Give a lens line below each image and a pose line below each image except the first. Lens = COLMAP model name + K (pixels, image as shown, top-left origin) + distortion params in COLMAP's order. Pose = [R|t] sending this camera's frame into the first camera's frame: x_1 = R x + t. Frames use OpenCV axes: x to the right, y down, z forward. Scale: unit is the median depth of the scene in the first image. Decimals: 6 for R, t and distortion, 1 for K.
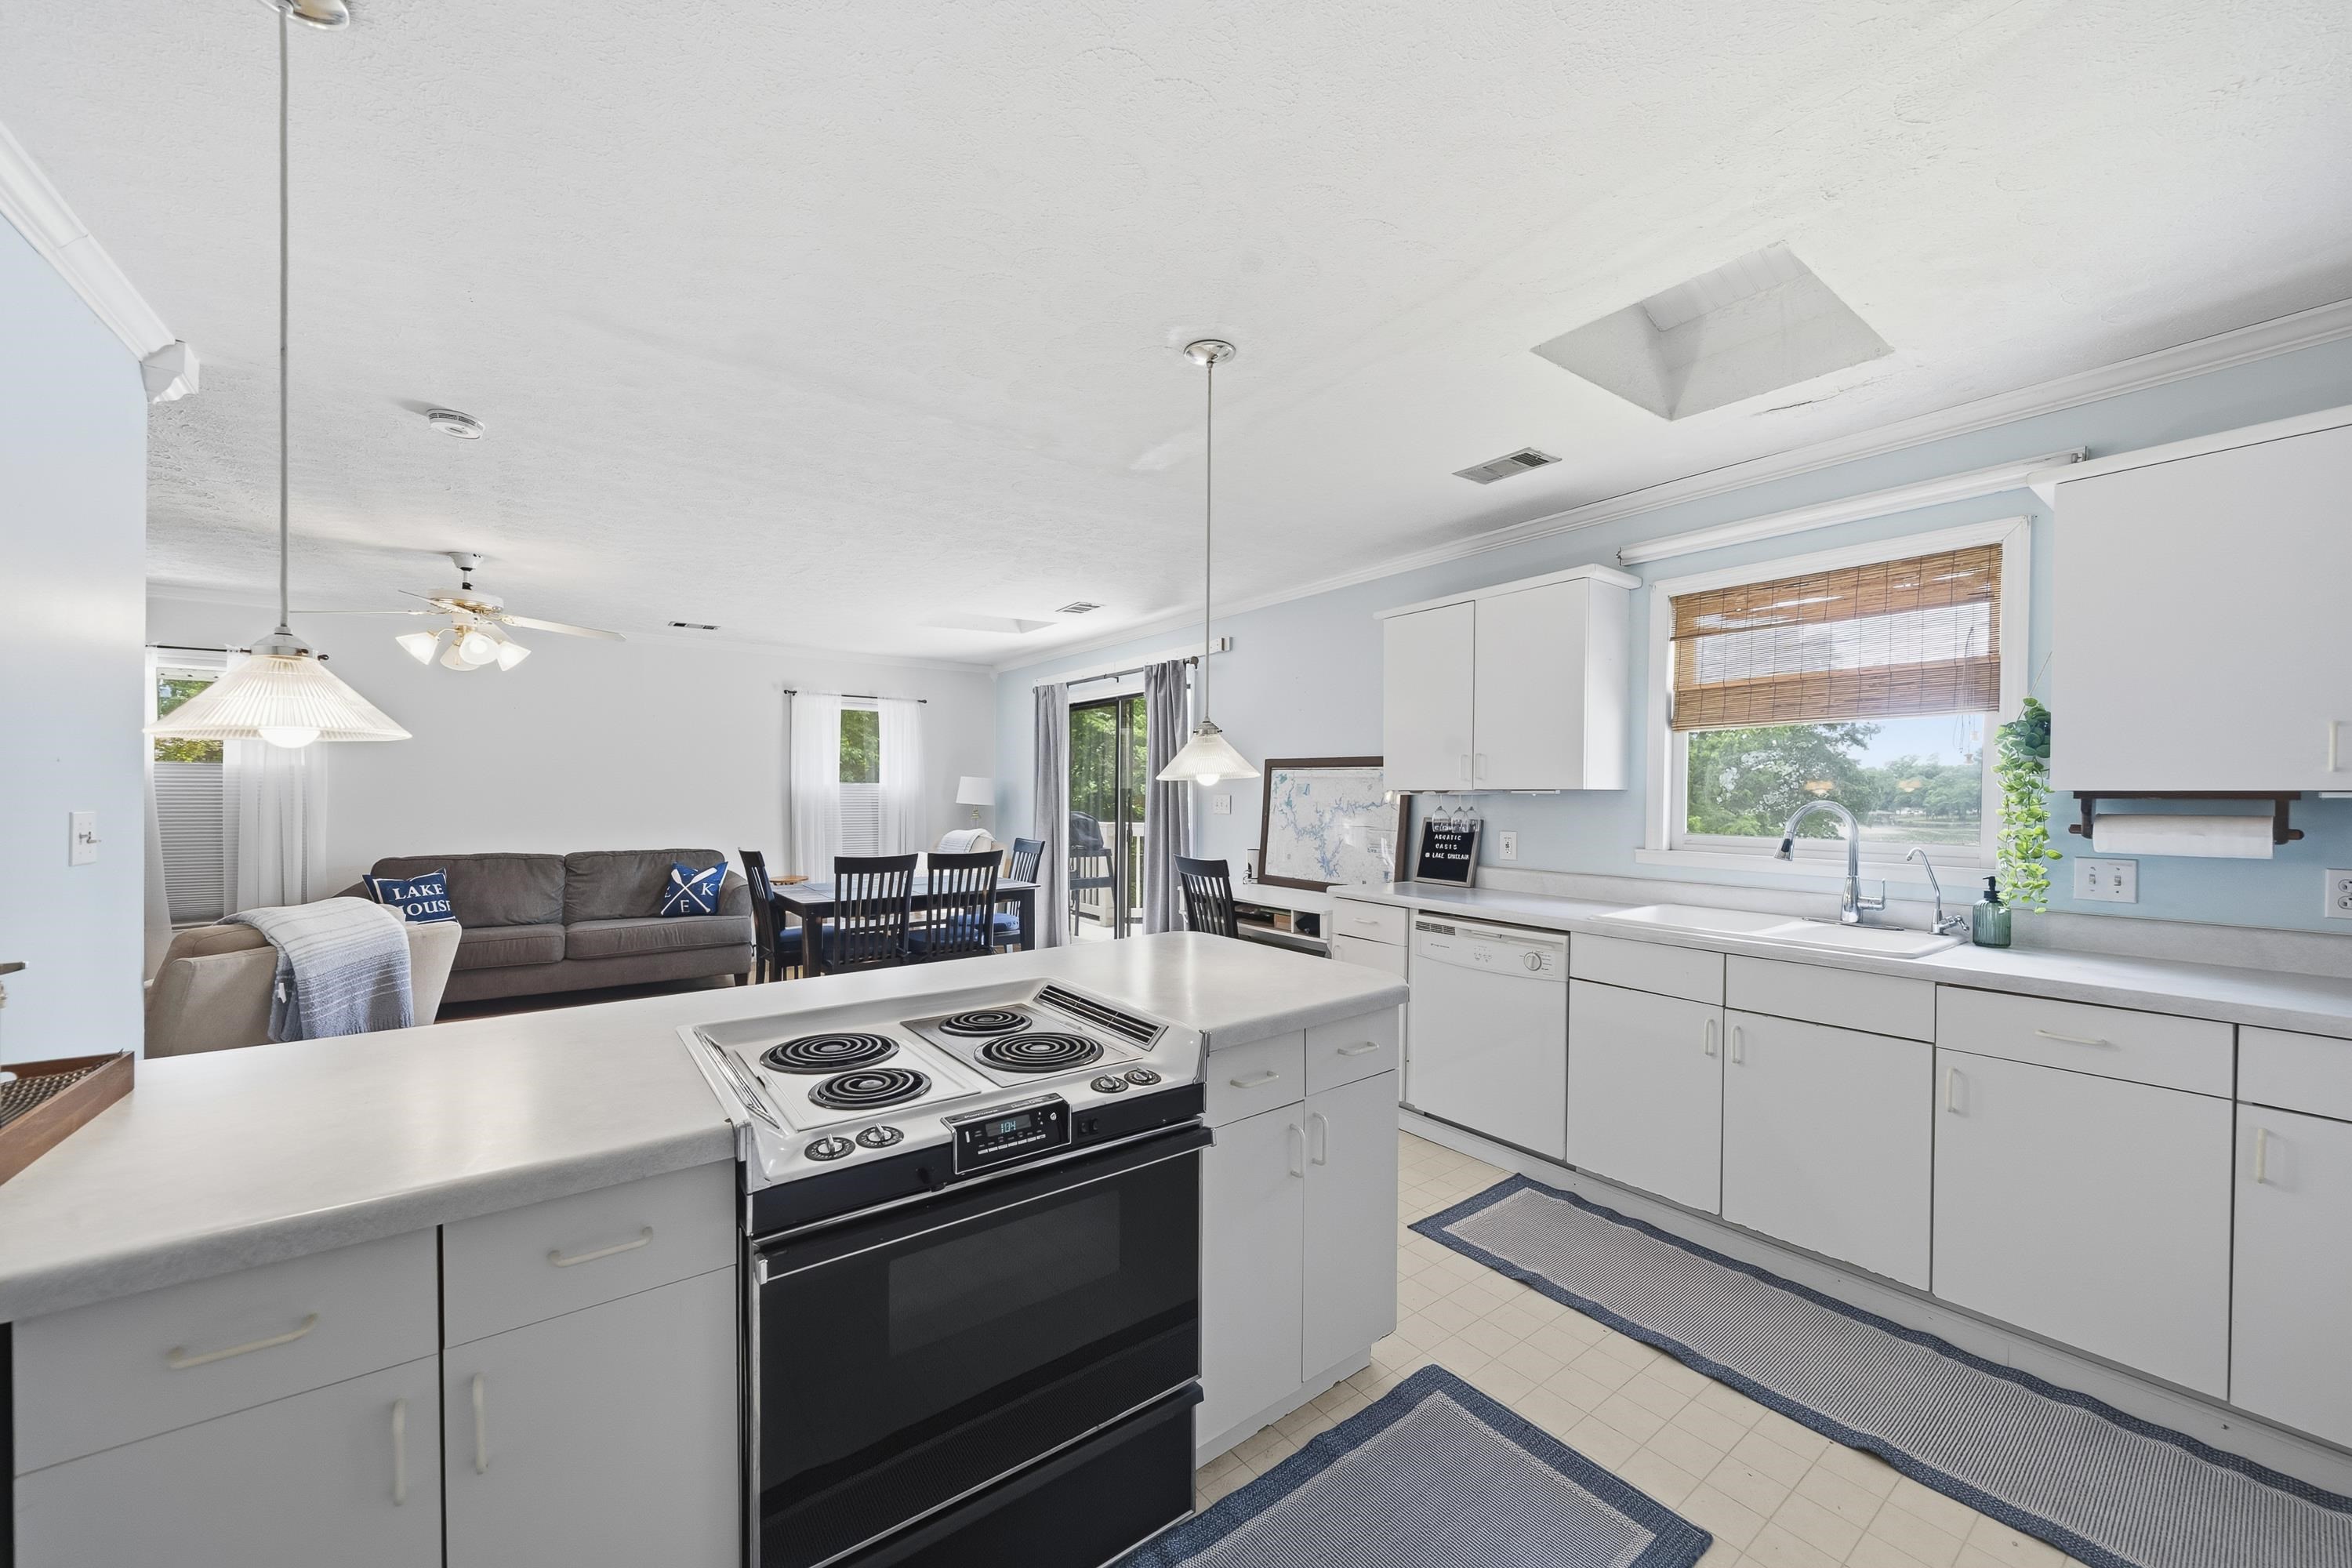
lens RADIAL K [[897.3, 0, 1174.1], [0, 897.3, 793.1], [0, 0, 1]] dist [-0.002094, 0.000004]
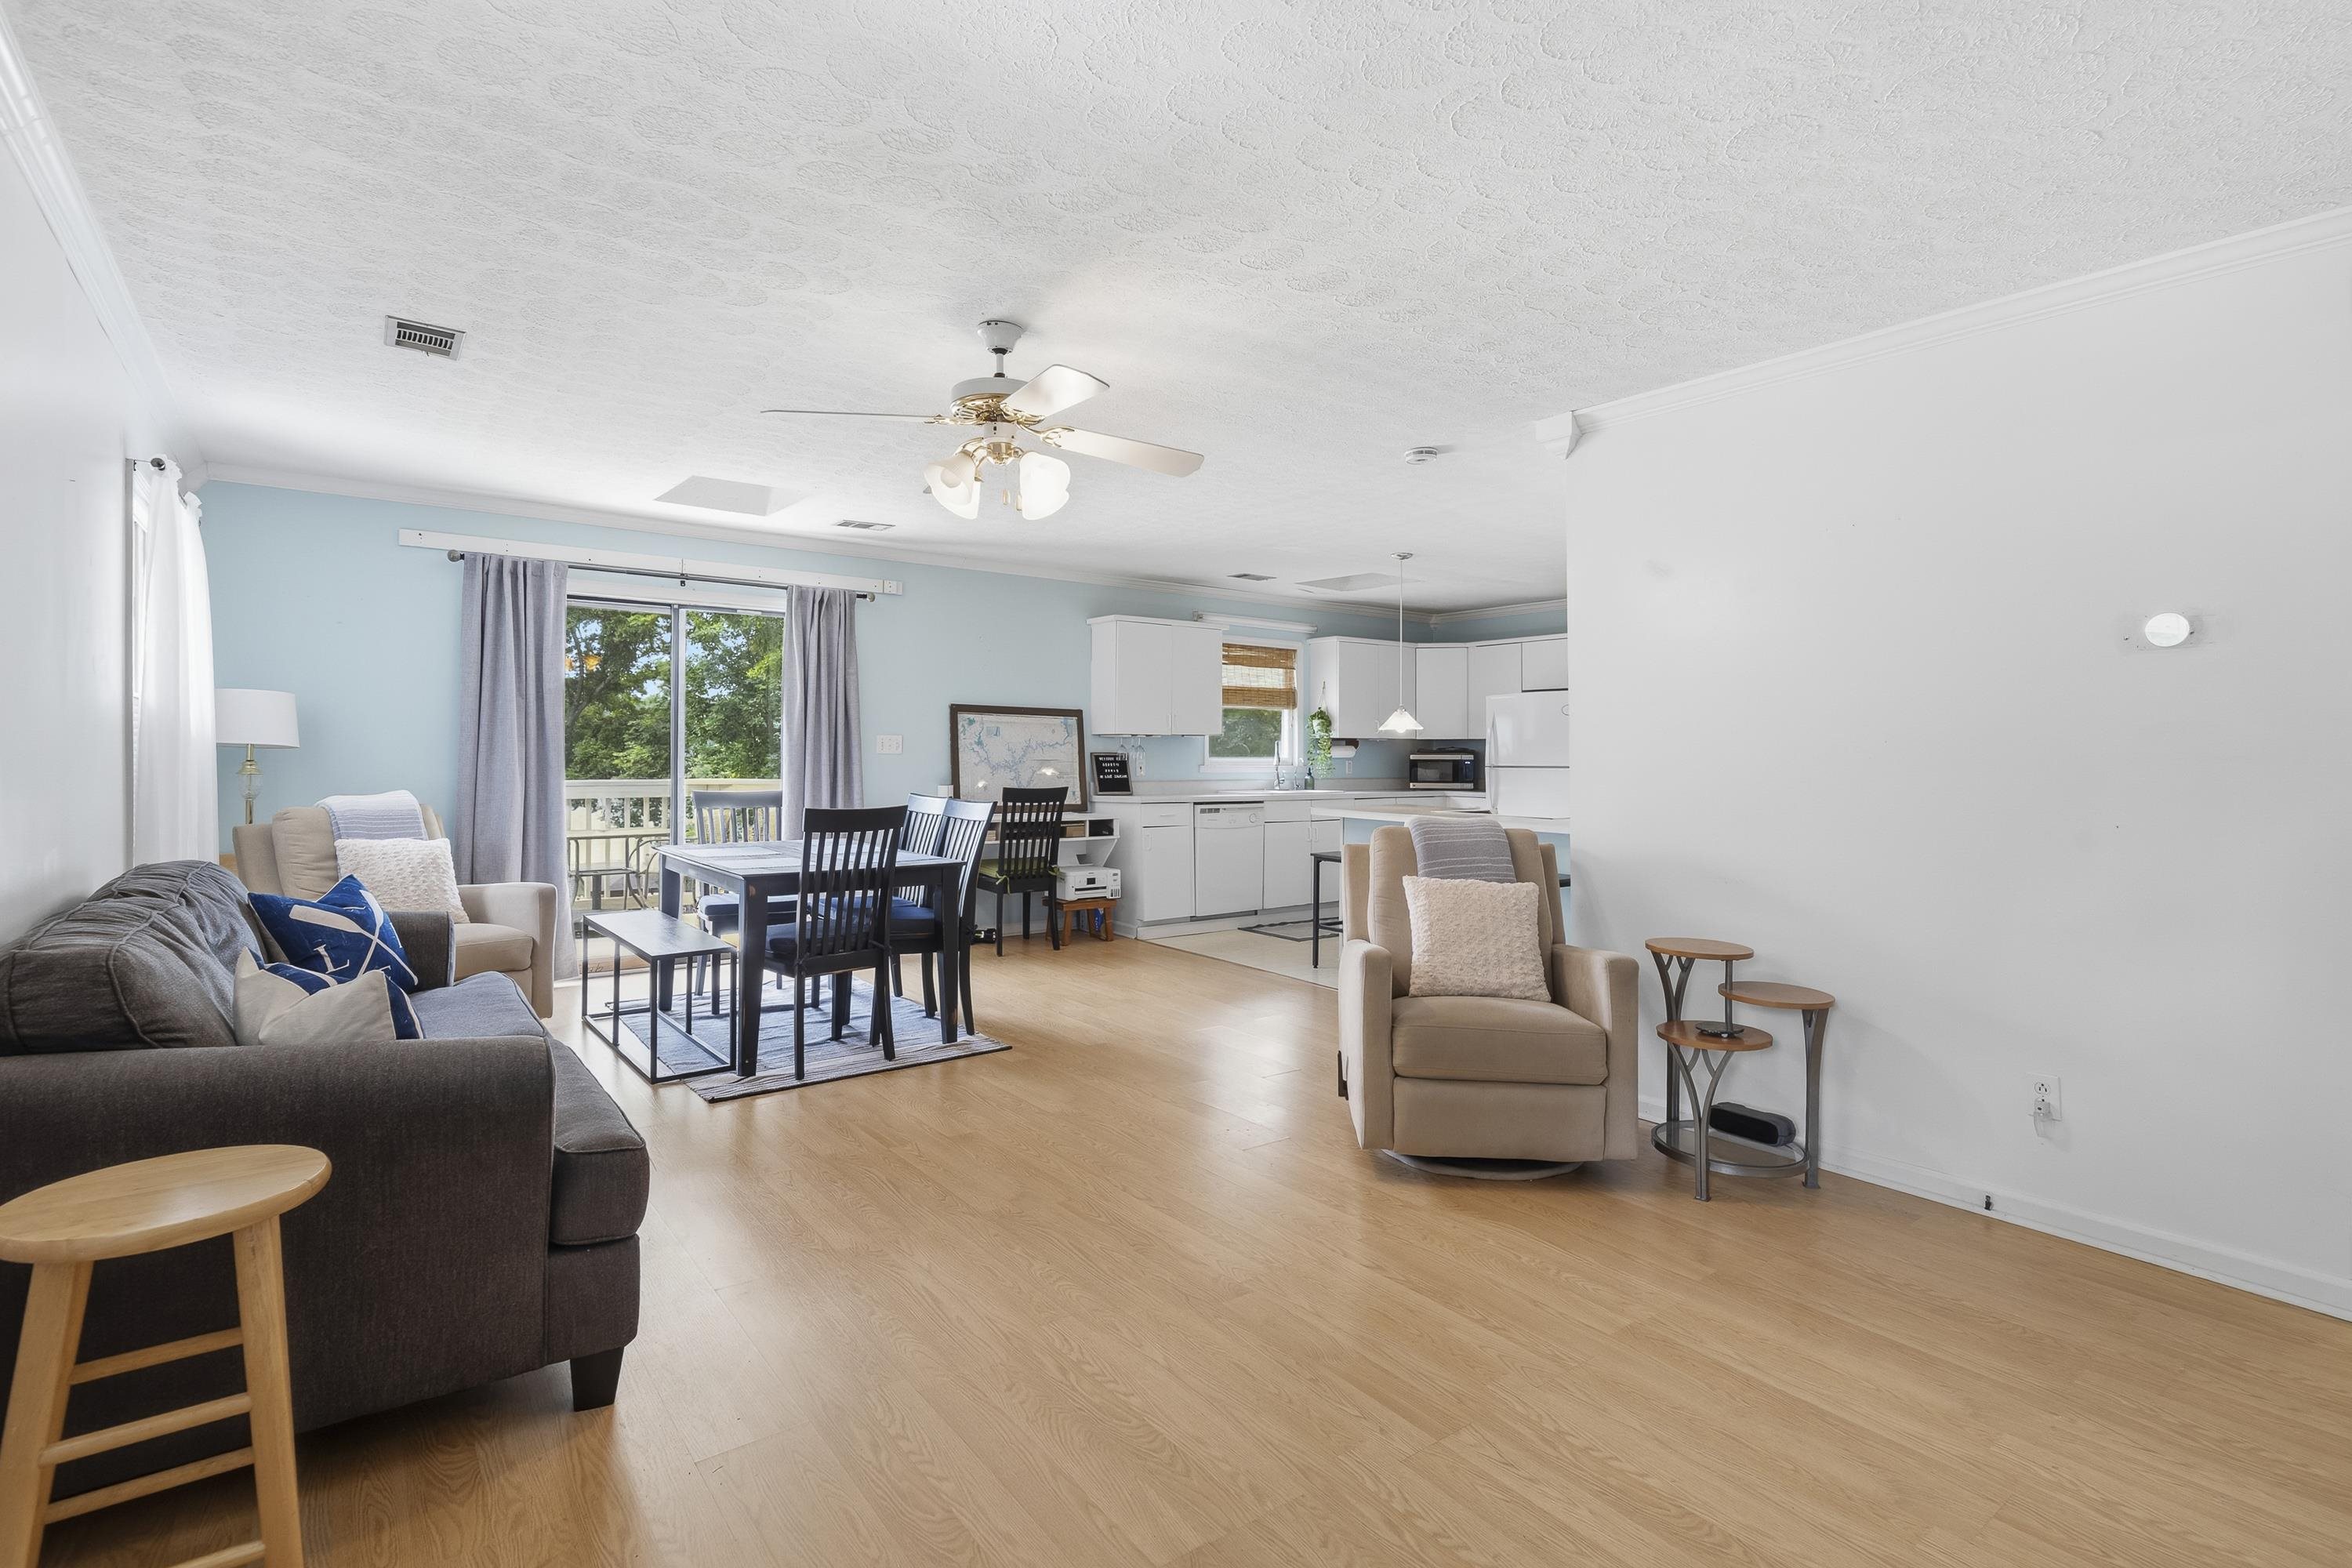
lens RADIAL K [[1112.0, 0, 1221.1], [0, 1112.0, 752.8], [0, 0, 1]] dist [-0.001767, -0.000219]
pose [[-0.065820, -0.004051, 0.997823, -1.242962], [-0.004147, 0.999984, 0.003786, 0.015920], [-0.997823, -0.003889, -0.065836, 0.720095]]
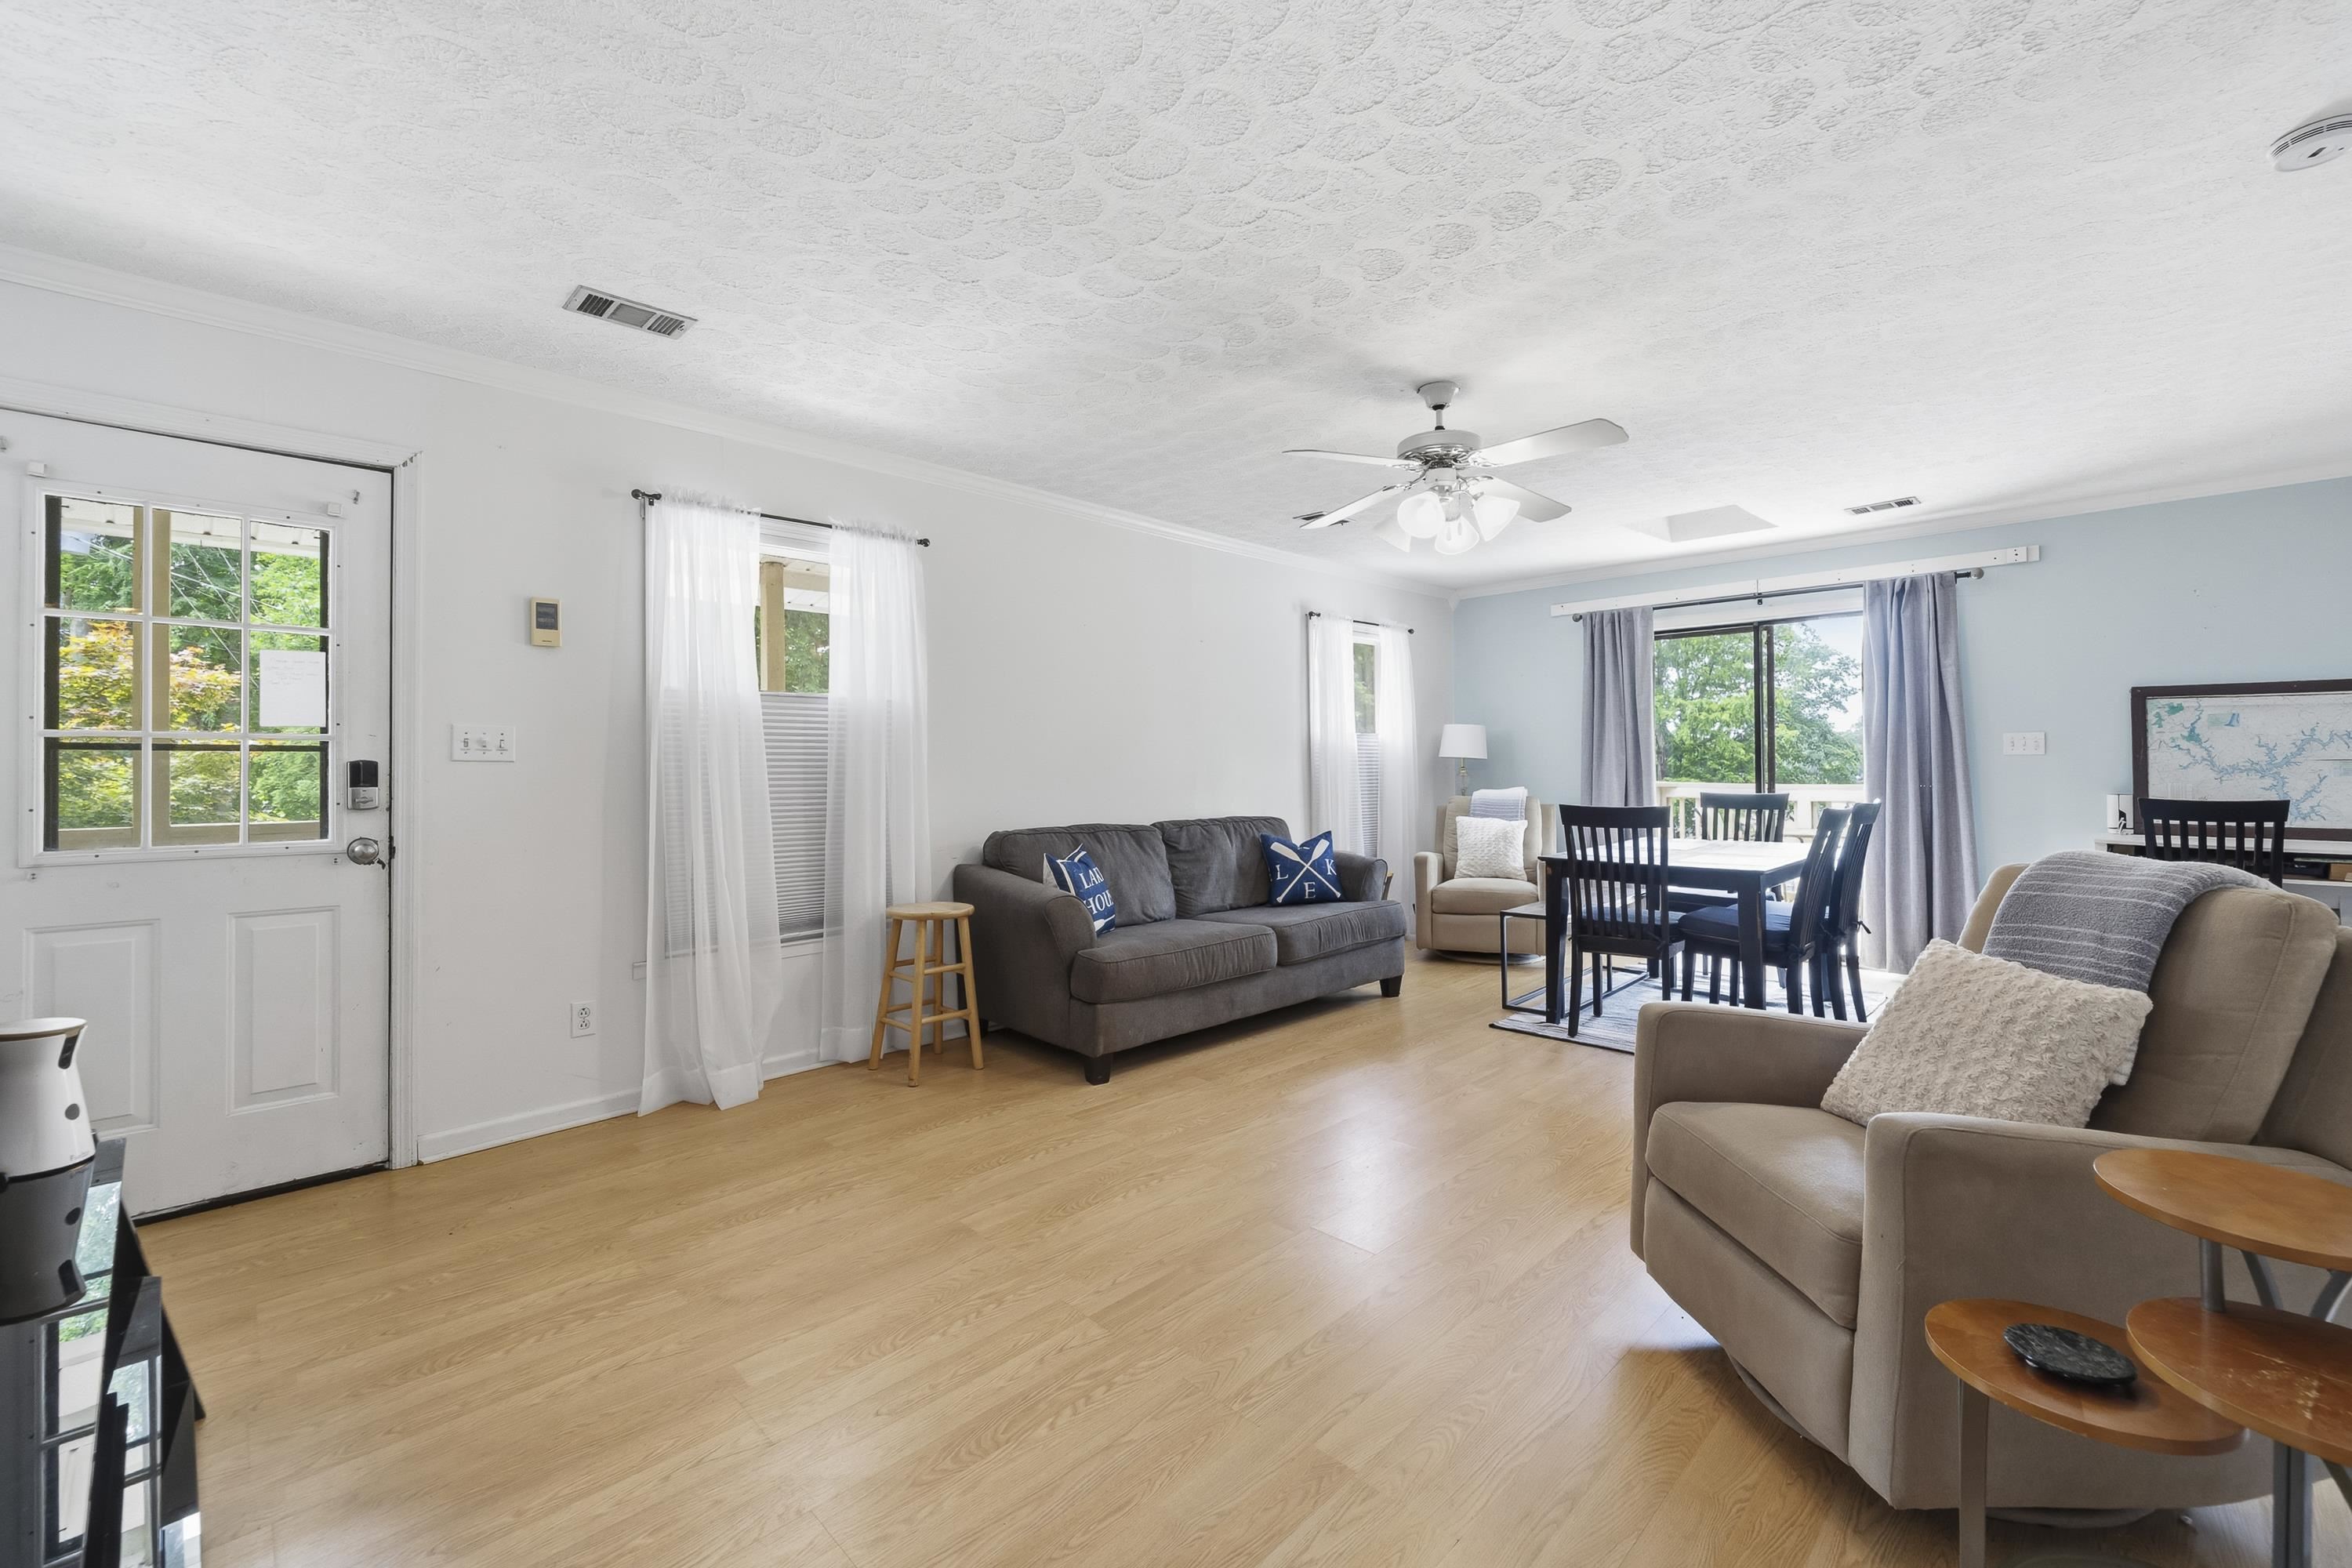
lens RADIAL K [[1003.5, 0, 1174.2], [0, 1003.5, 771.0], [0, 0, 1]] dist [0.001957, 0.000499]
pose [[0.985324, -0.014269, 0.170097, -0.906636], [0.014194, 0.999898, 0.001659, 0.025471], [-0.170103, 0.000780, 0.985426, 0.209419]]
